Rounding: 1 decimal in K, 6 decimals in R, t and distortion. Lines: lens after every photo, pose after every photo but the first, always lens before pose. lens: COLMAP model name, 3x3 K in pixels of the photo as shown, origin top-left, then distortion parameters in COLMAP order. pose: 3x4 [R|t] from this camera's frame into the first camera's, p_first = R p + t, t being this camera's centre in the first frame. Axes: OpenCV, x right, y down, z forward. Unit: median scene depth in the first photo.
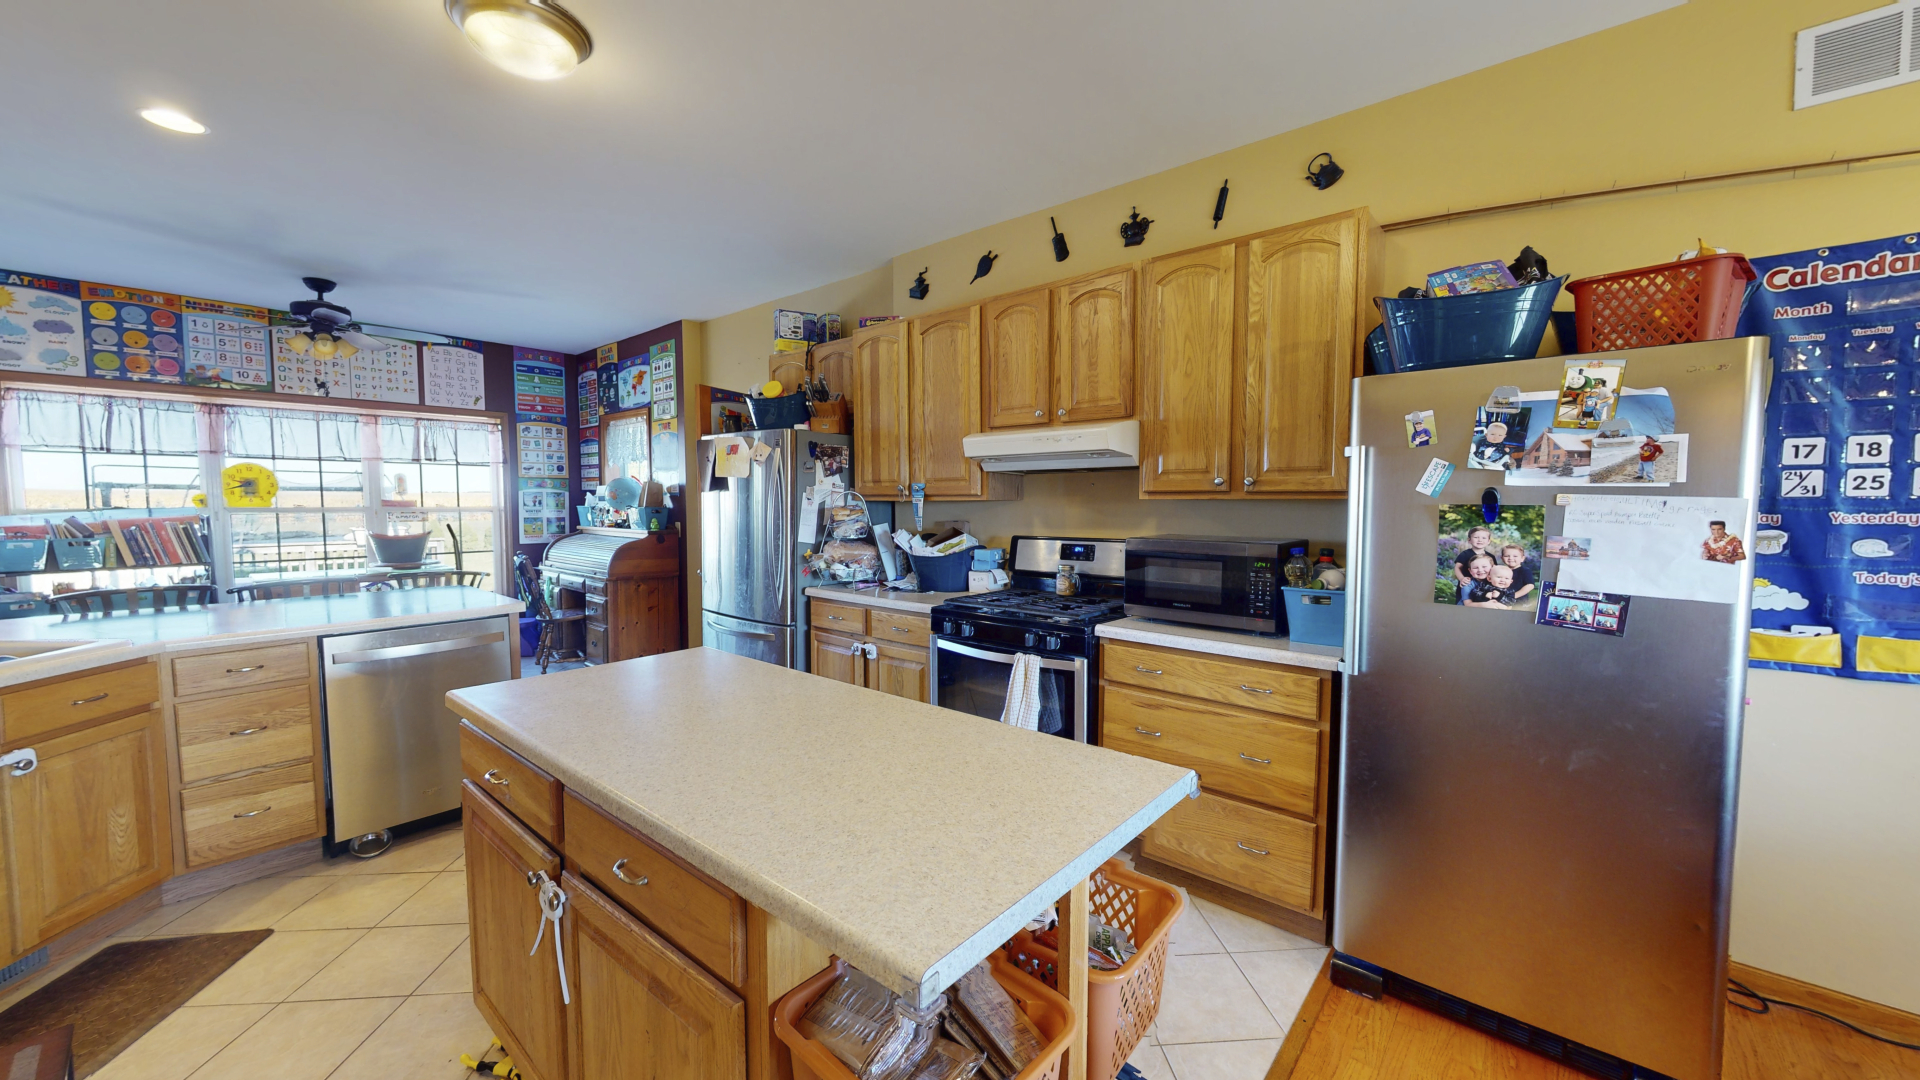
lens RADIAL K [[702.8, 0, 959.5], [0, 702.8, 541.8], [0, 0, 1]] dist [-0.000352, -0.000005]
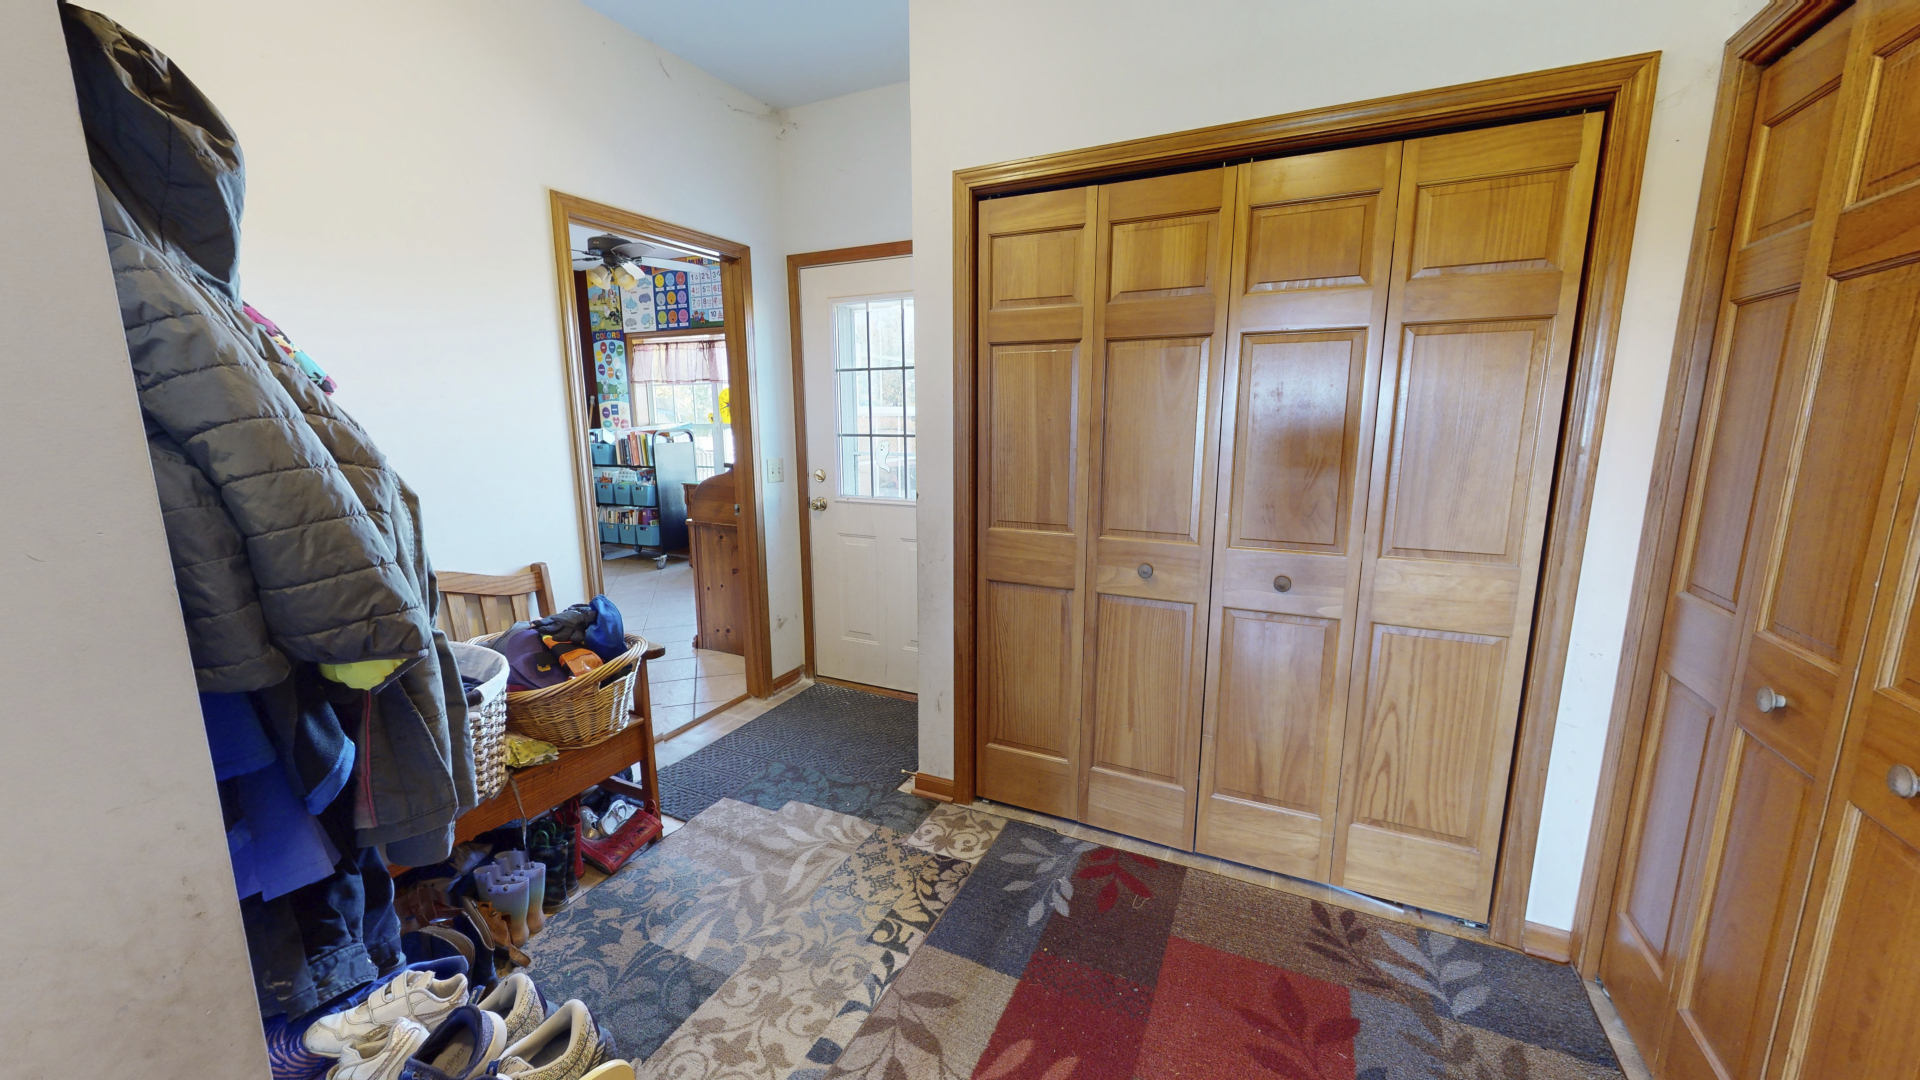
lens RADIAL K [[702.8, 0, 953.4], [0, 702.8, 541.3], [0, 0, 1]] dist [-0.000352, -0.000005]
pose [[0.256855, 0.169621, -0.951449, 0.599747], [-0.057783, 0.985412, 0.160076, -0.127504], [0.964721, 0.013861, 0.262909, 2.051942]]
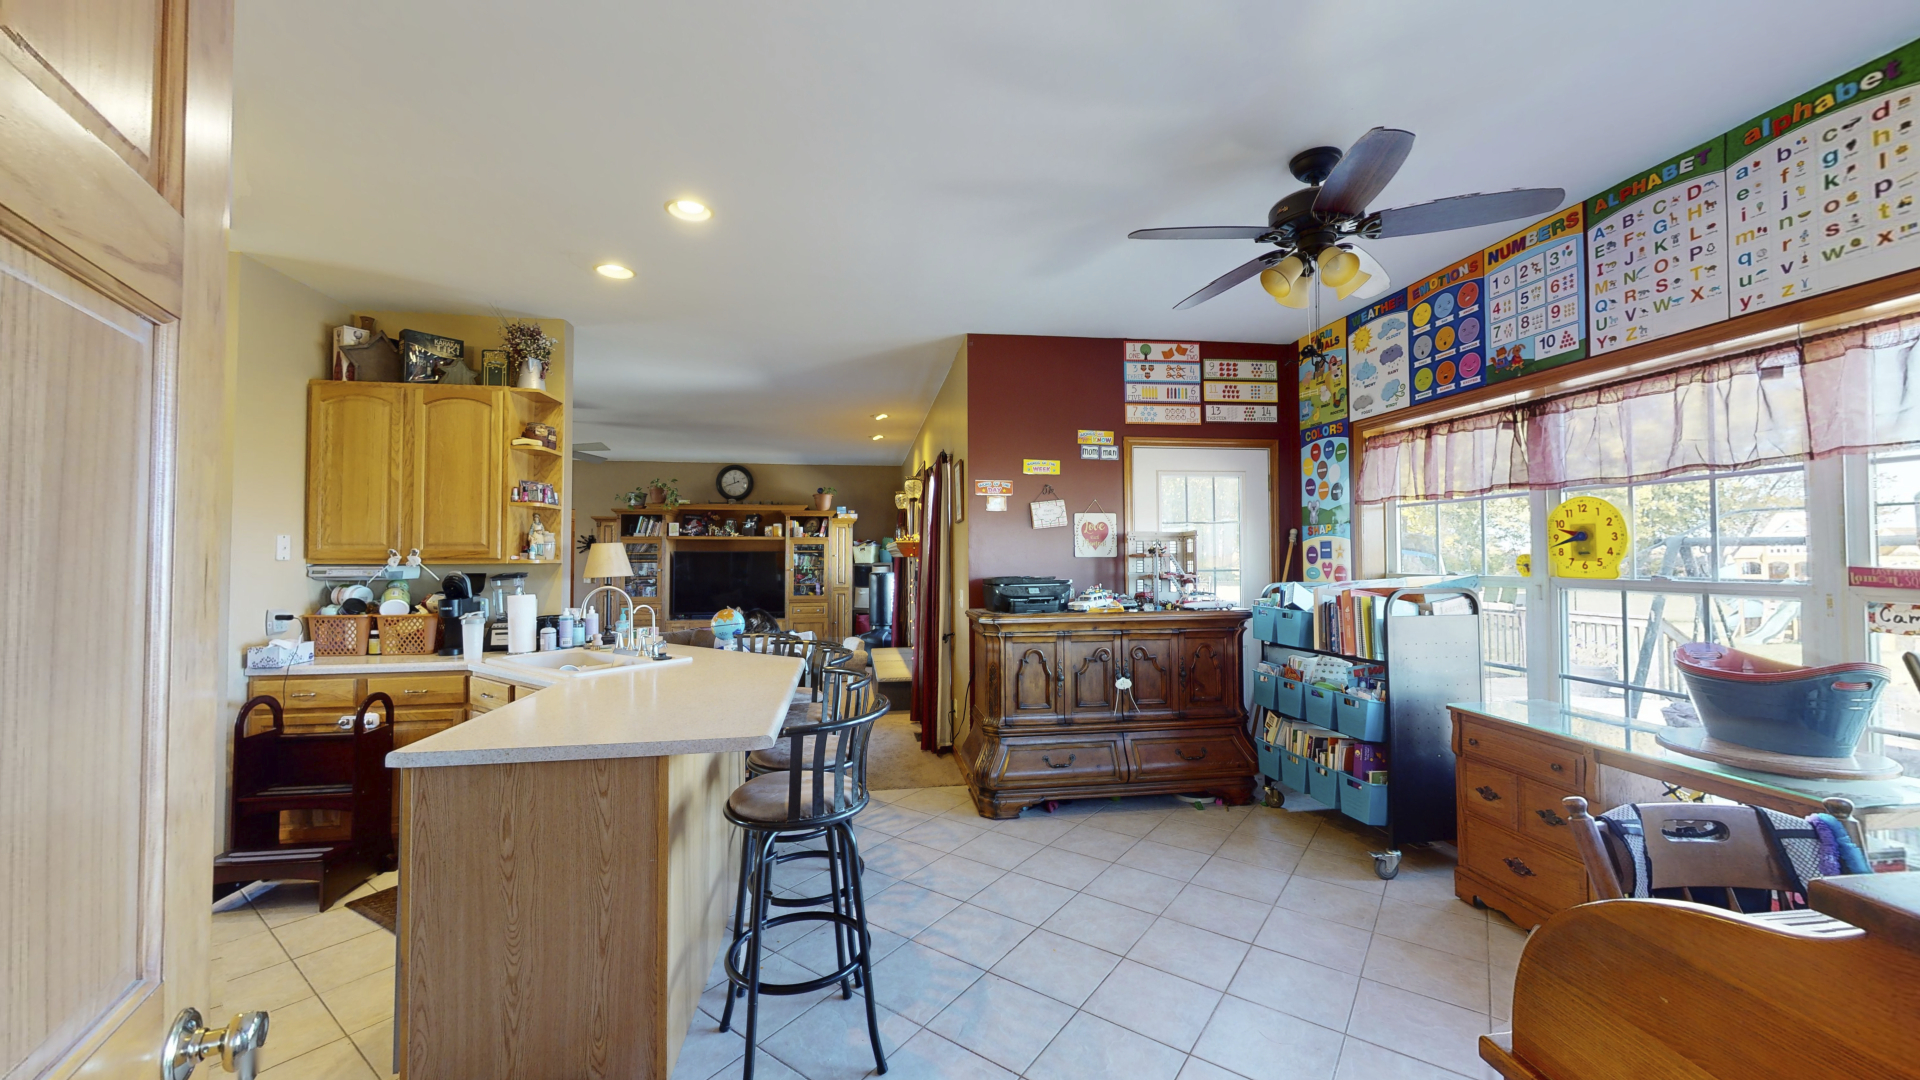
lens RADIAL K [[702.8, 0, 960.9], [0, 702.8, 540.3], [0, 0, 1]] dist [-0.000352, -0.000005]
pose [[-0.649729, -0.019963, -0.759904, -0.556413], [-0.046702, 0.998815, 0.013691, -0.124440], [0.758730, 0.044385, -0.649891, 1.918729]]
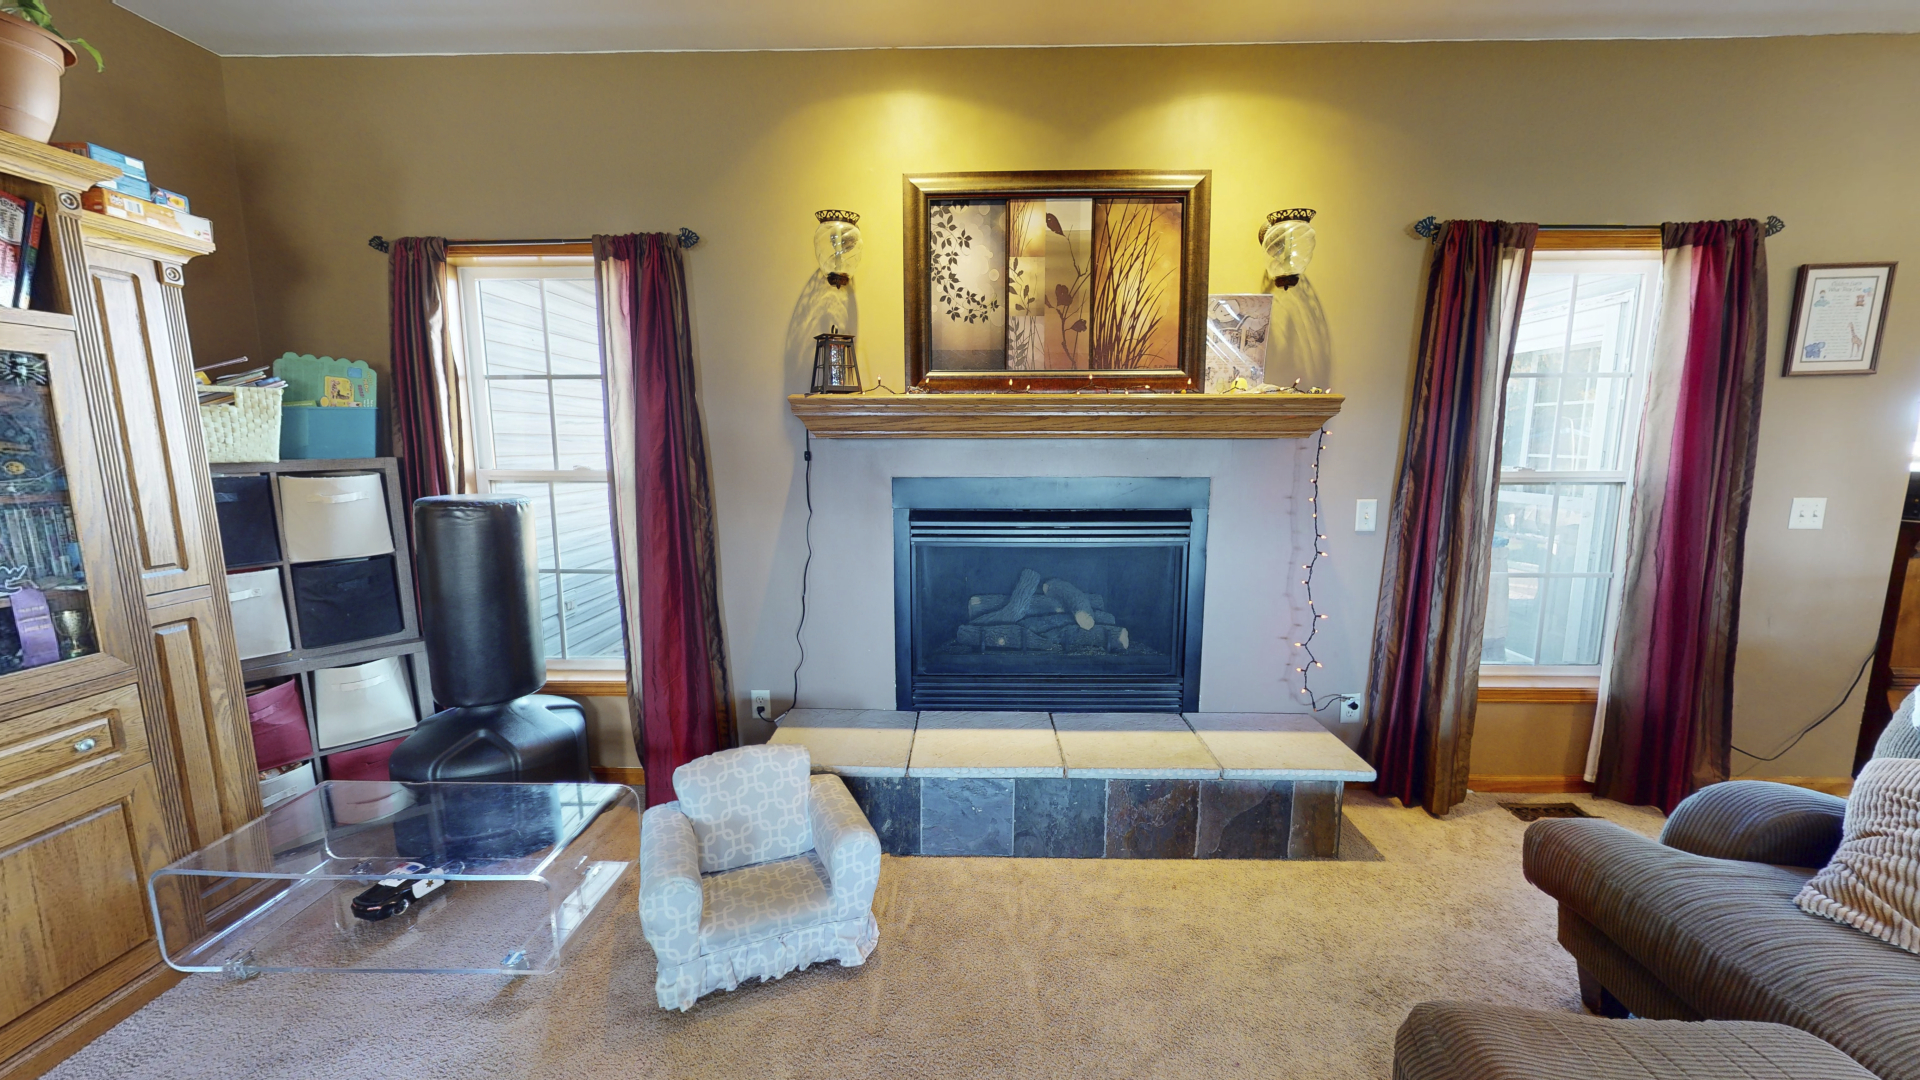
lens RADIAL K [[702.8, 0, 961.2], [0, 702.8, 539.5], [0, 0, 1]] dist [-0.000352, -0.000005]
pose [[0.636209, 0.104101, -0.764461, -1.834194], [-0.047443, 0.994259, 0.095910, 0.036519], [0.770056, -0.024750, 0.637496, -0.672219]]
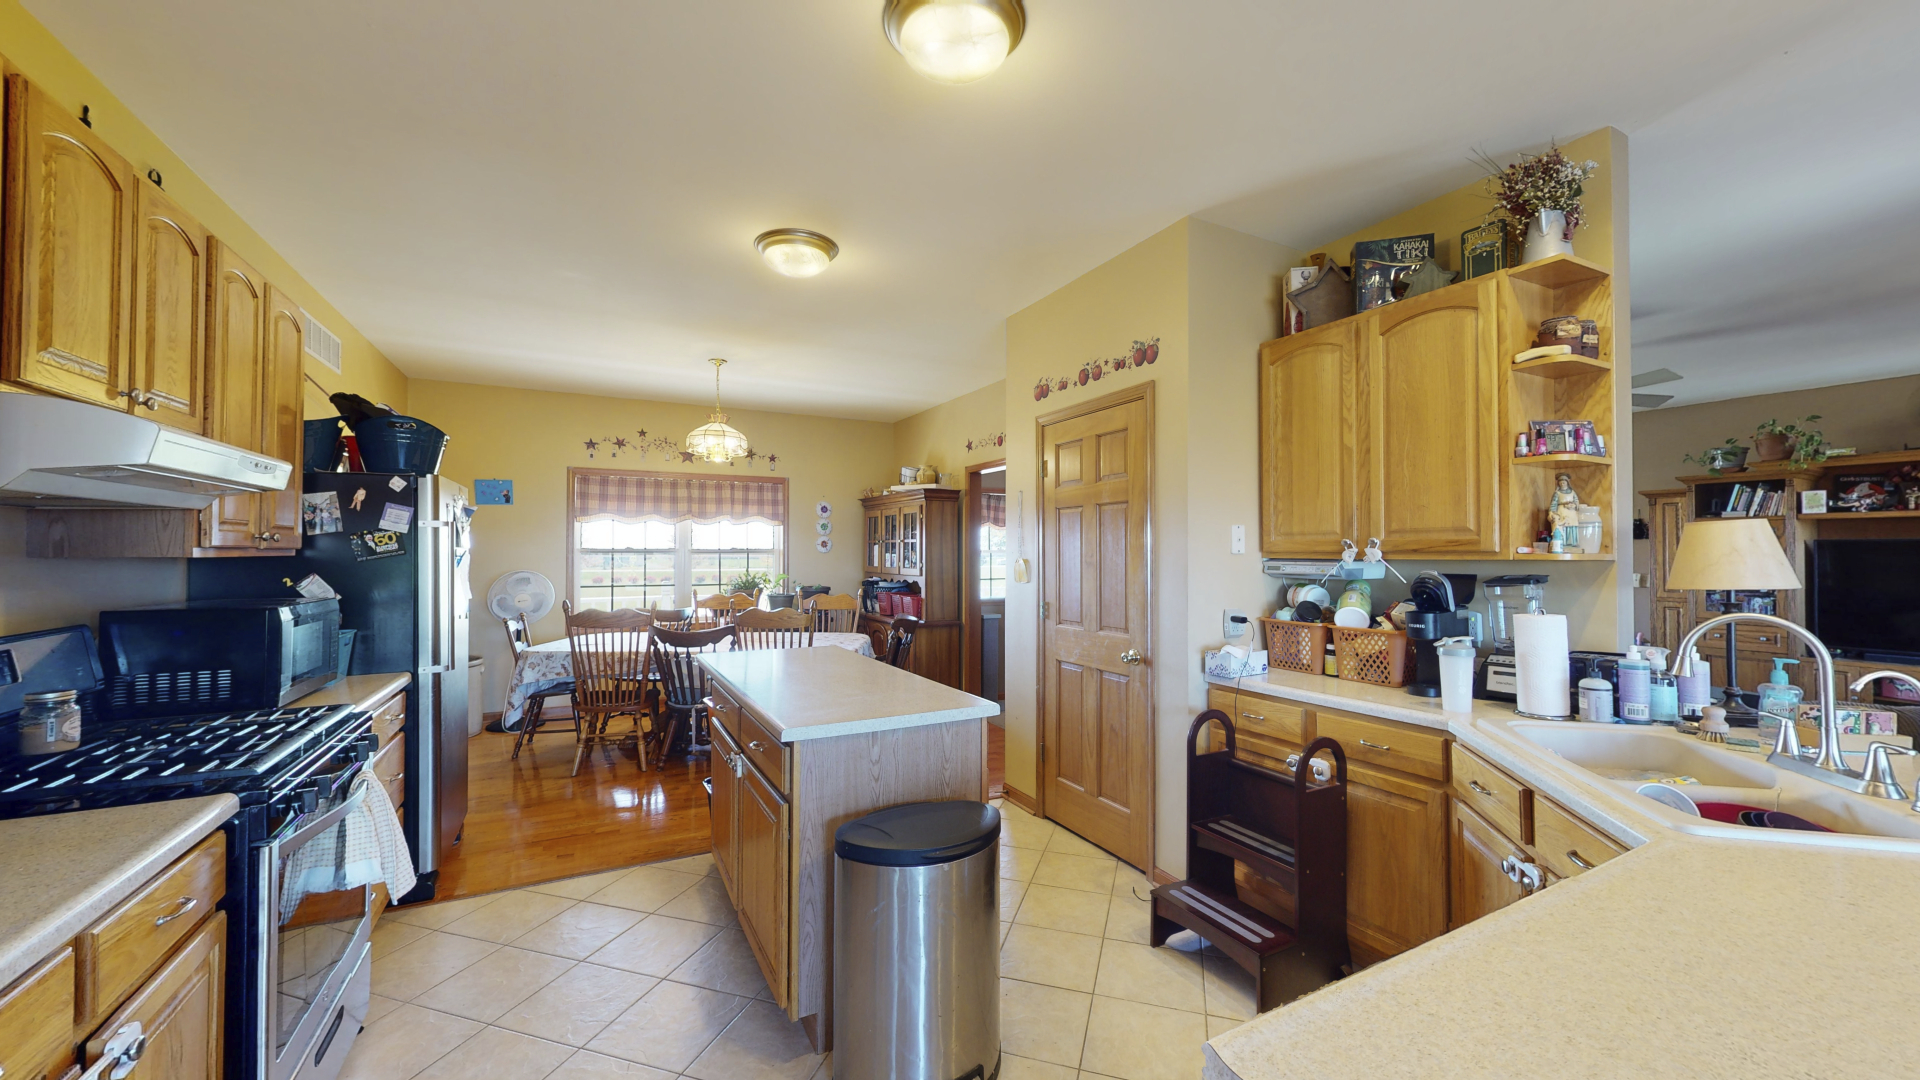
lens RADIAL K [[702.8, 0, 959.3], [0, 702.8, 544.8], [0, 0, 1]] dist [-0.000352, -0.000005]
pose [[-0.930461, 0.003740, 0.366372, -0.715361], [0.022328, 0.998668, 0.046509, -0.091186], [-0.365710, 0.051455, -0.929305, 1.387691]]
